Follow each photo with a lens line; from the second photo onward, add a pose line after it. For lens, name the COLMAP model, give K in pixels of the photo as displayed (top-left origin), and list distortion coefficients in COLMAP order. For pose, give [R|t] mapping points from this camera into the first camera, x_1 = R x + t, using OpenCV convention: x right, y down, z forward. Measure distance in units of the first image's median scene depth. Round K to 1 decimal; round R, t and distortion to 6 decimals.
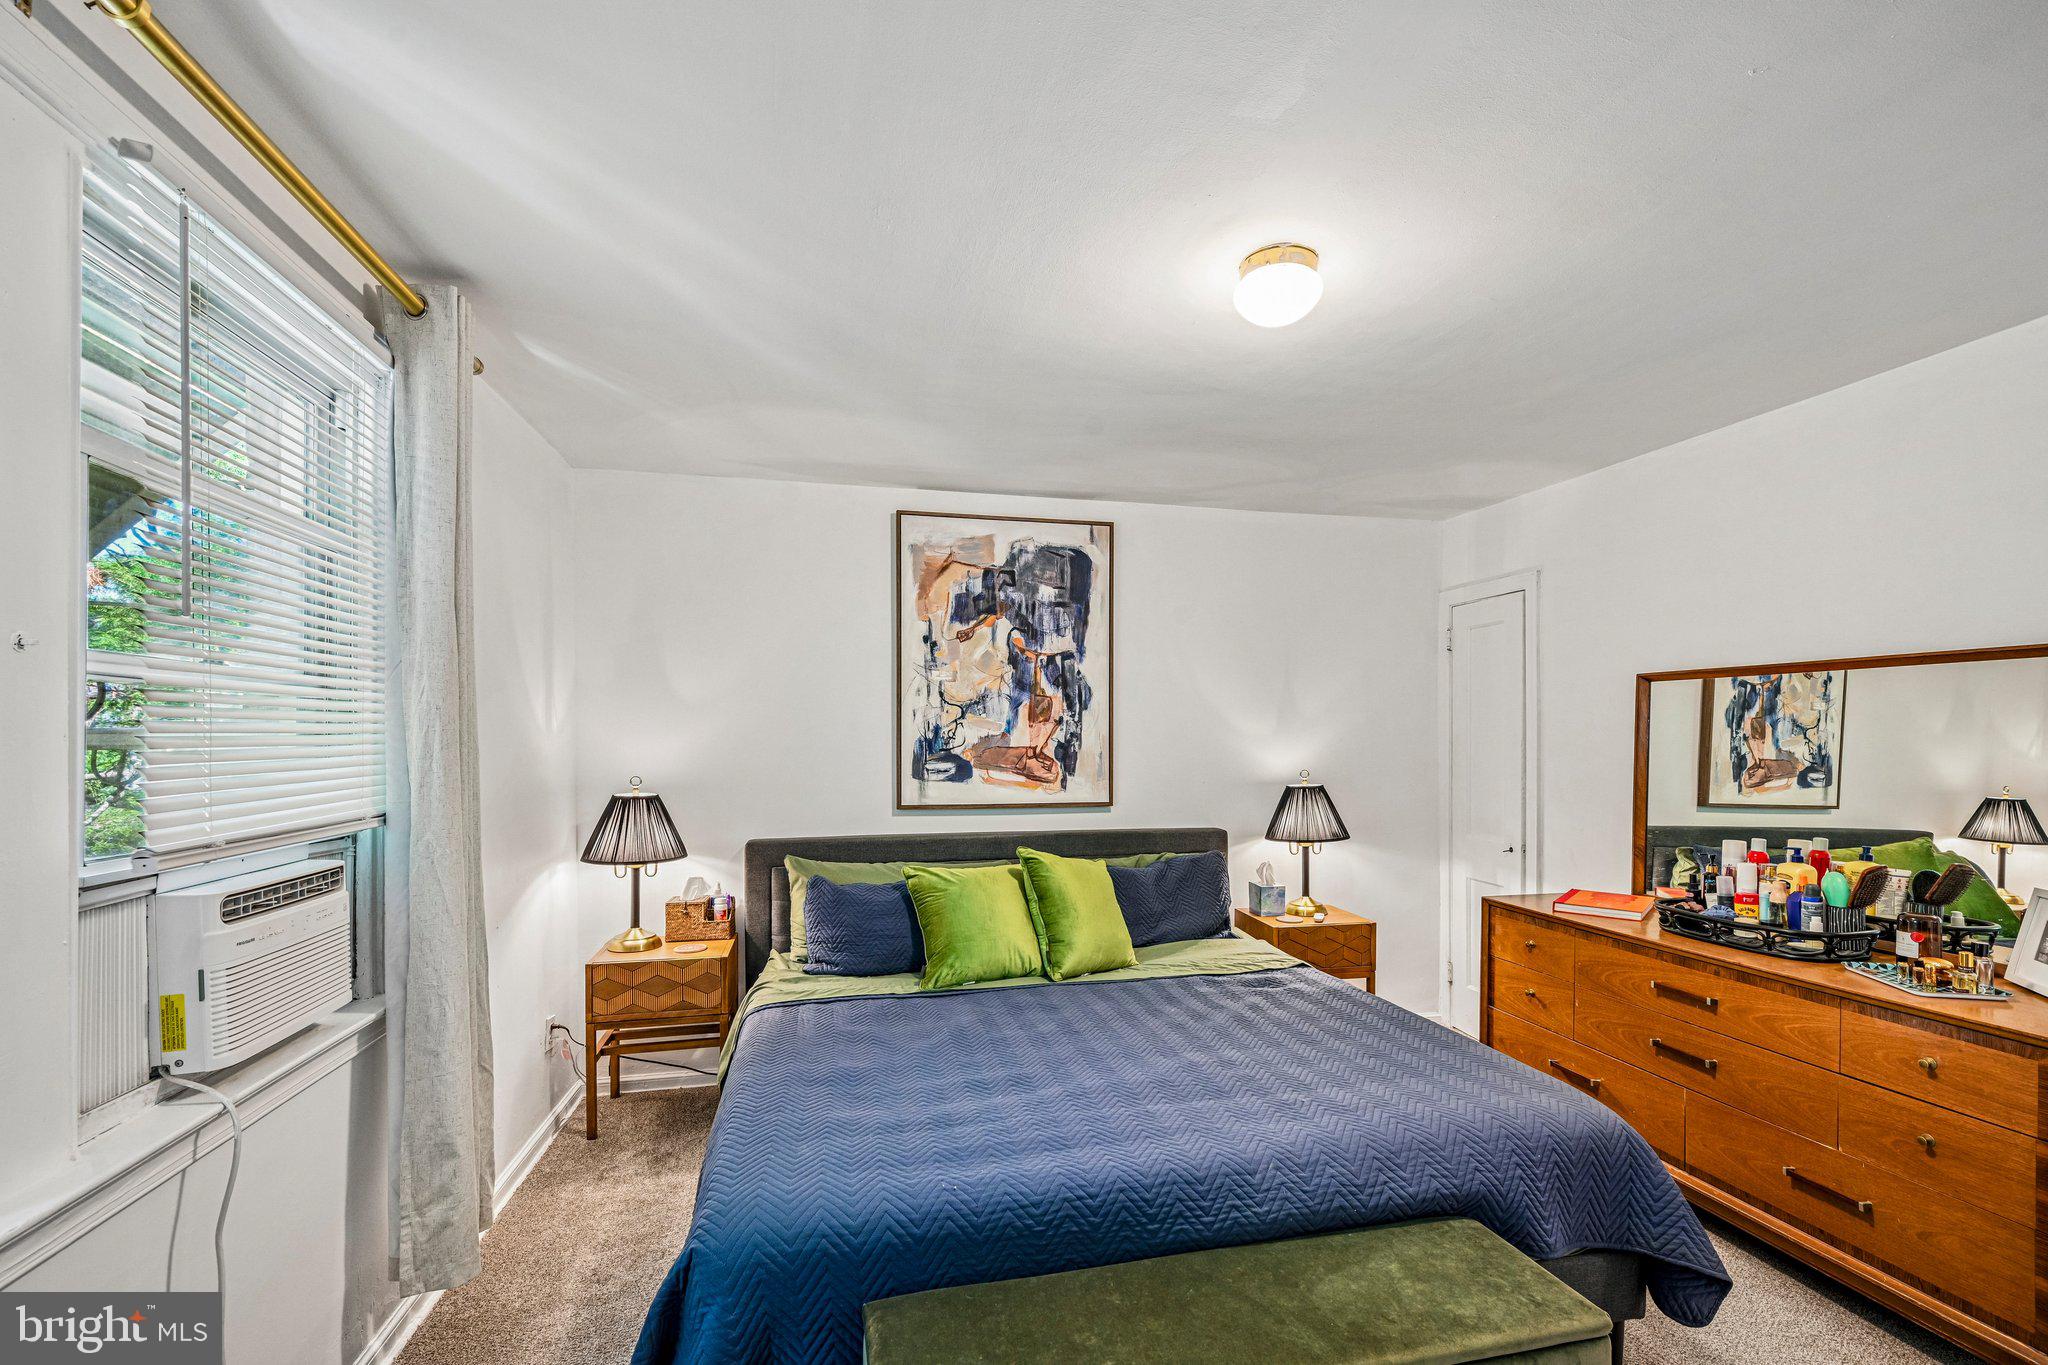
lens RADIAL K [[898.0, 0, 1055.7], [0, 898.0, 738.6], [0, 0, 1]] dist [0.013052, 0.000466]
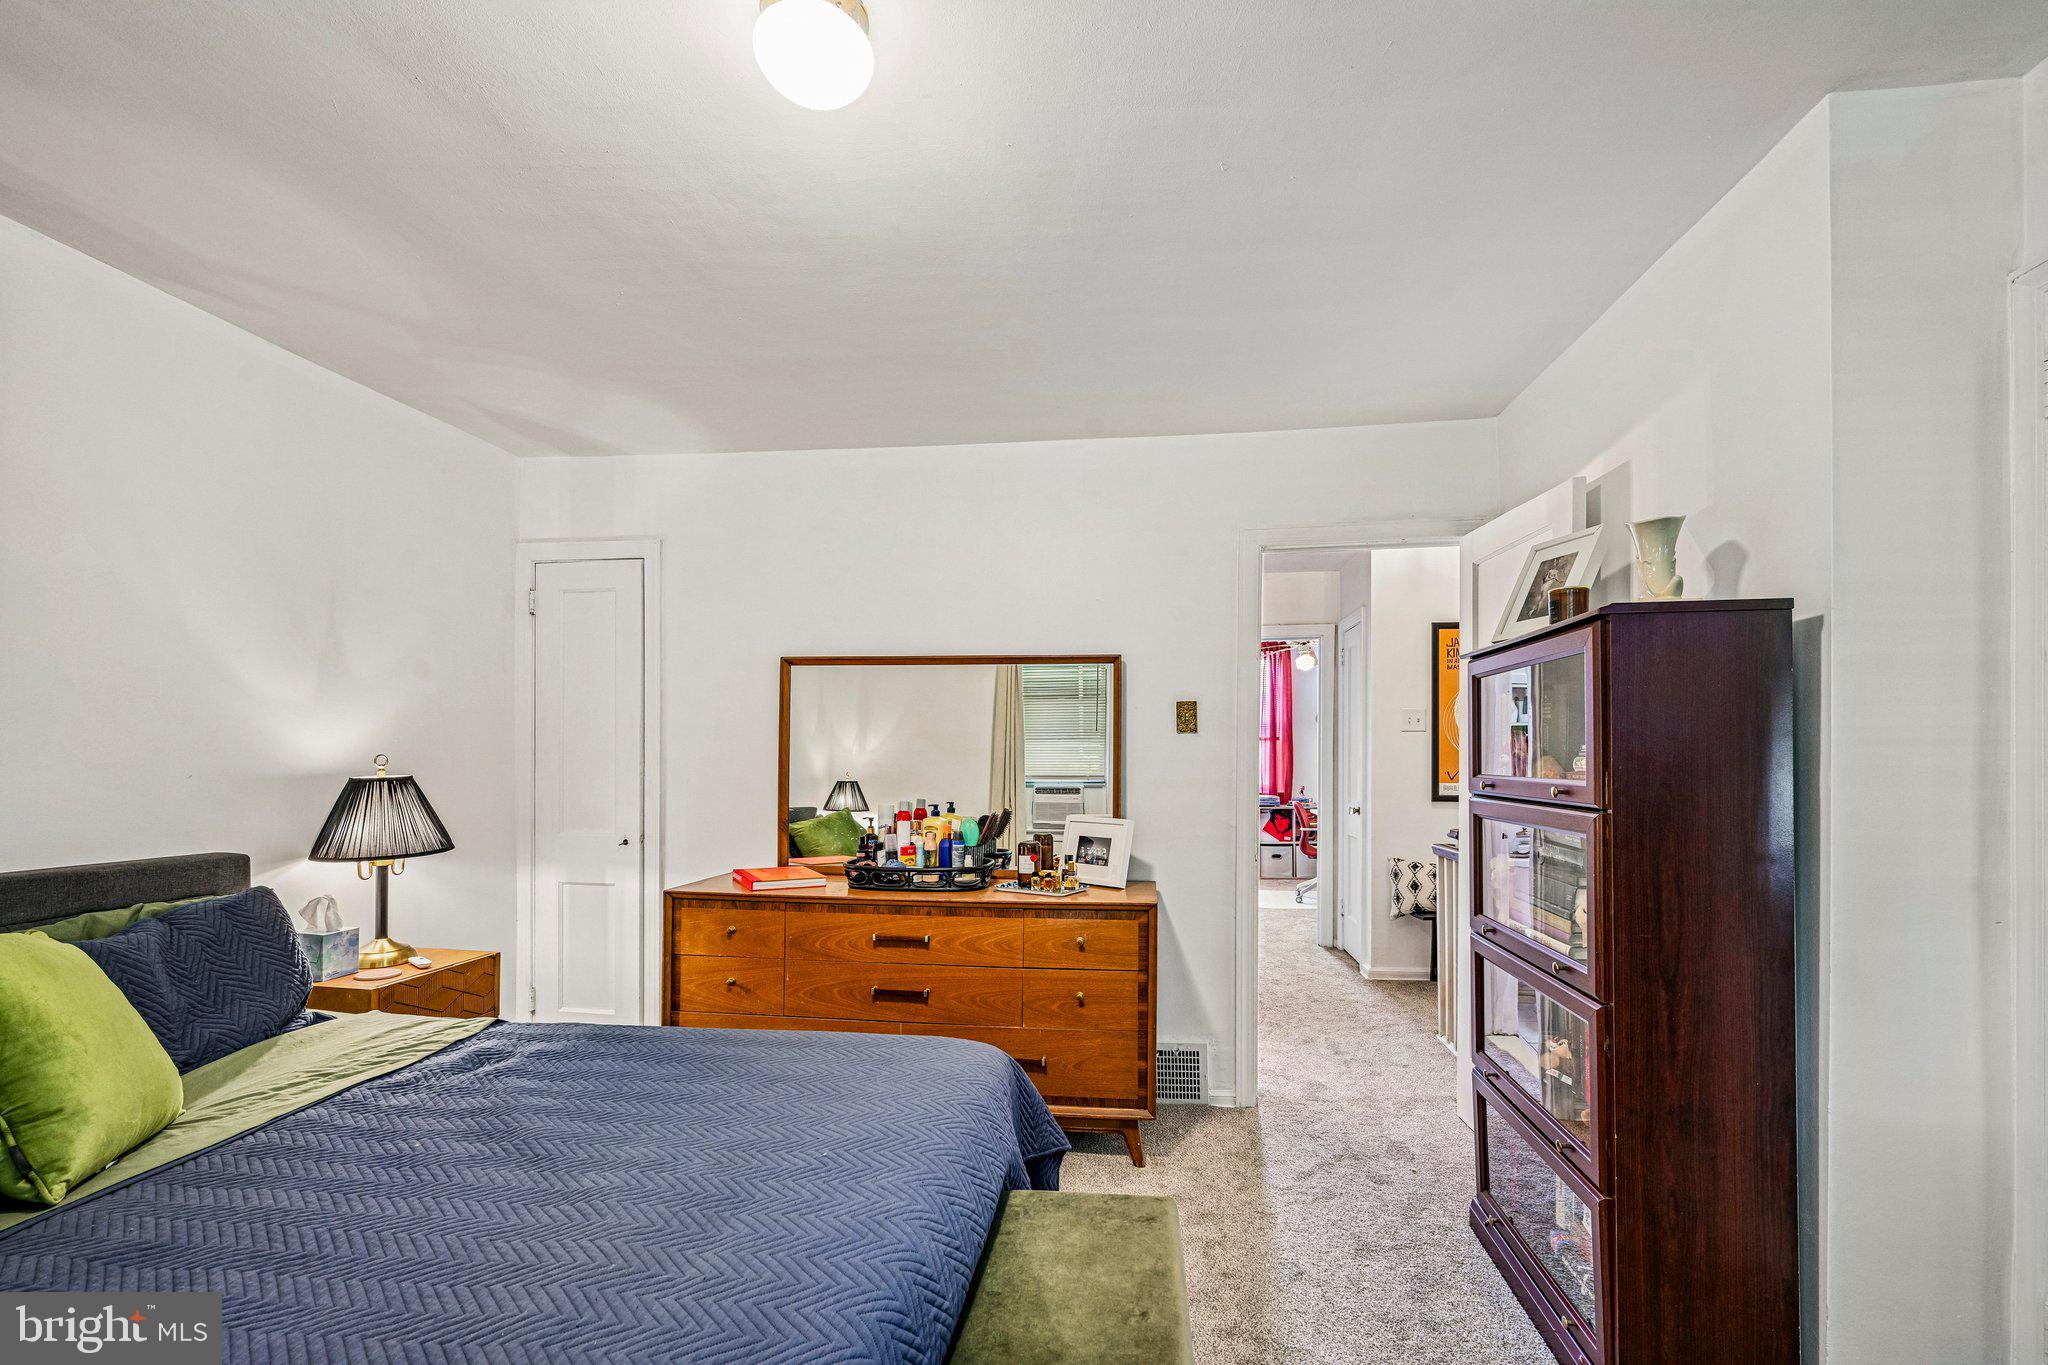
lens RADIAL K [[898.0, 0, 1032.1], [0, 898.0, 743.5], [0, 0, 1]] dist [0.013052, 0.000466]
pose [[0.370490, 0.009968, 0.928783, -0.226813], [0.000377, 0.999941, -0.010882, 0.042586], [-0.928836, 0.004382, 0.370465, 0.351867]]
